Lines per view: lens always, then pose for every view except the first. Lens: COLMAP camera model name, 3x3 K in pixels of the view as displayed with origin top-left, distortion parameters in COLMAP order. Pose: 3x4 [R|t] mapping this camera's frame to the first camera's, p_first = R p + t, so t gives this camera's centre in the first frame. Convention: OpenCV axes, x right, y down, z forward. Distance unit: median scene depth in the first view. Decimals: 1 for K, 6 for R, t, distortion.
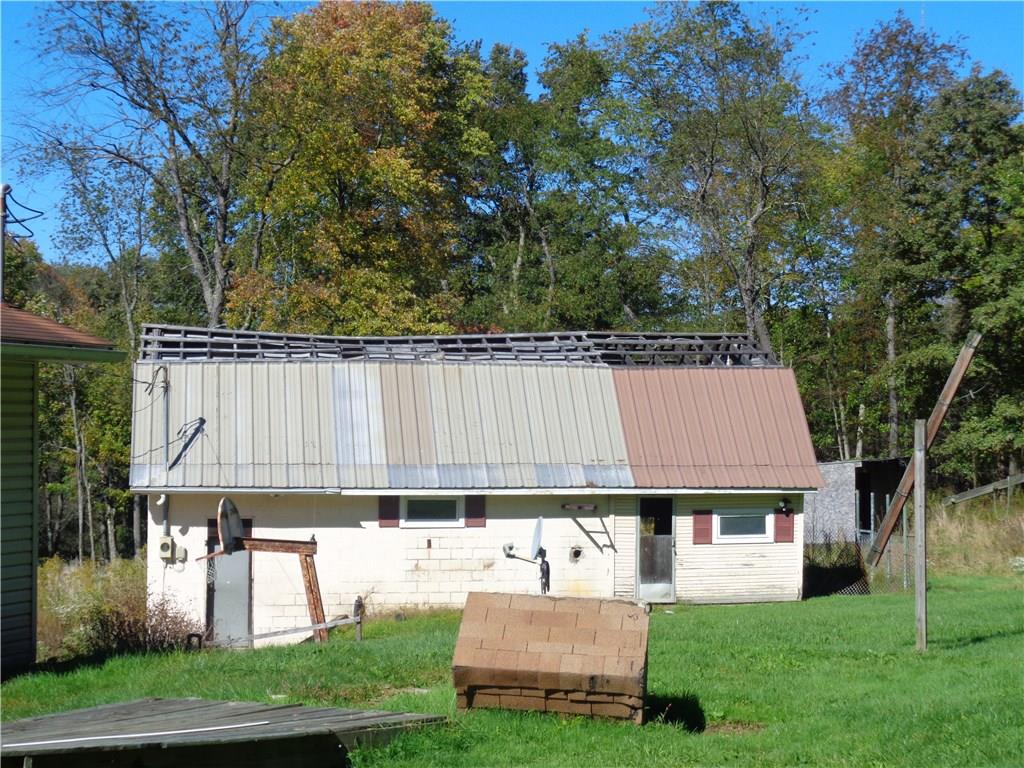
lens RADIAL K [[1831.4, 0, 512.0], [0, 1831.4, 384.0], [0, 0, 1]] dist [-0.074132, -0.051013]
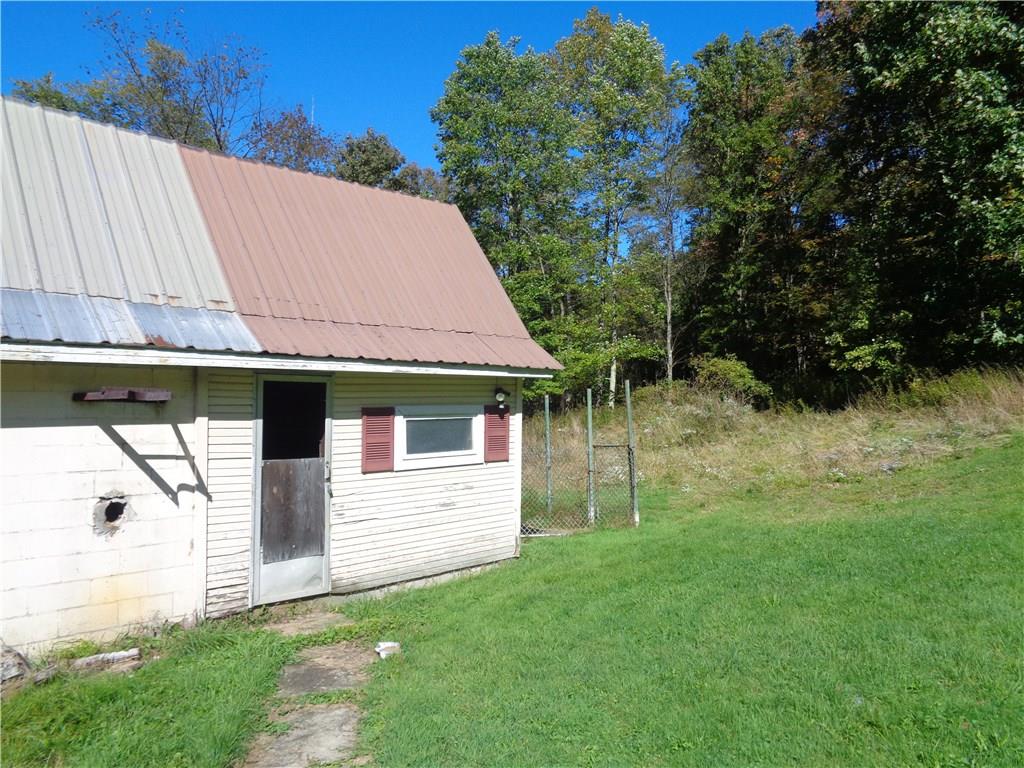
lens RADIAL K [[748.6, 0, 512.0], [0, 748.6, 384.0], [0, 0, 1]] dist [-0.024652, 0.002191]
pose [[0.818640, 0.011780, 0.574186, 0.012148], [-0.001873, 0.999839, -0.017841, 0.066331], [-0.574303, 0.013530, 0.818531, 0.806677]]
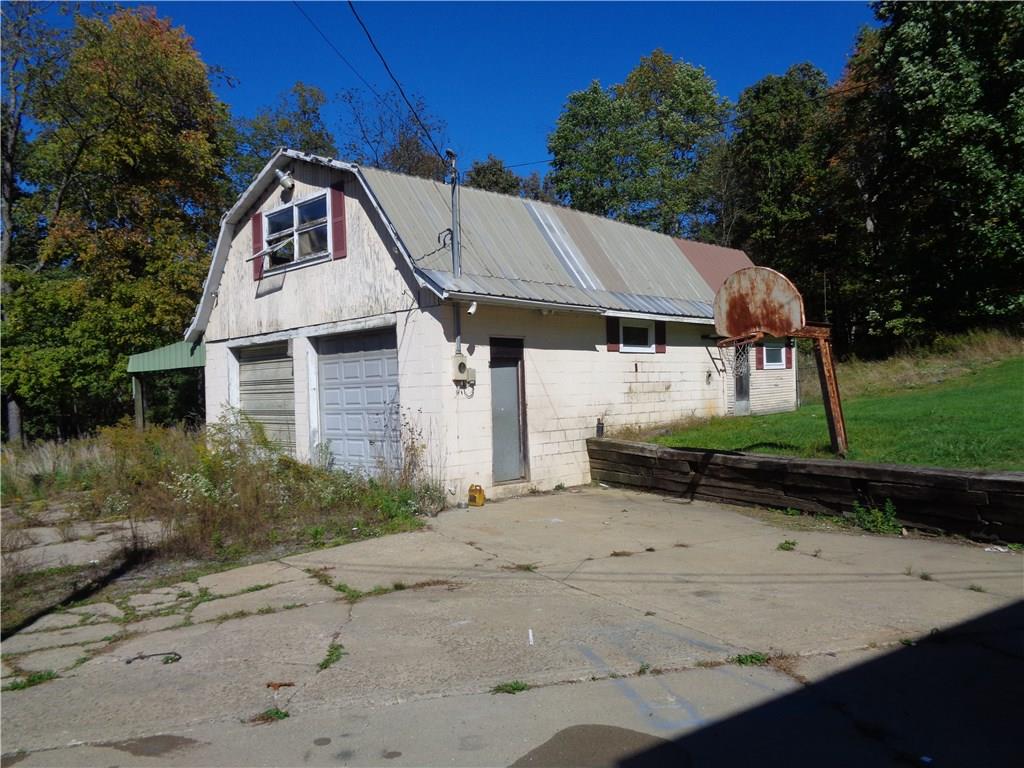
lens RADIAL K [[748.6, 0, 512.0], [0, 748.6, 384.0], [0, 0, 1]] dist [-0.024652, 0.002191]
pose [[0.799833, -0.020134, 0.599885, -0.361622], [0.019233, 0.999784, 0.007912, 0.090806], [-0.599914, 0.005210, 0.800047, 0.682927]]
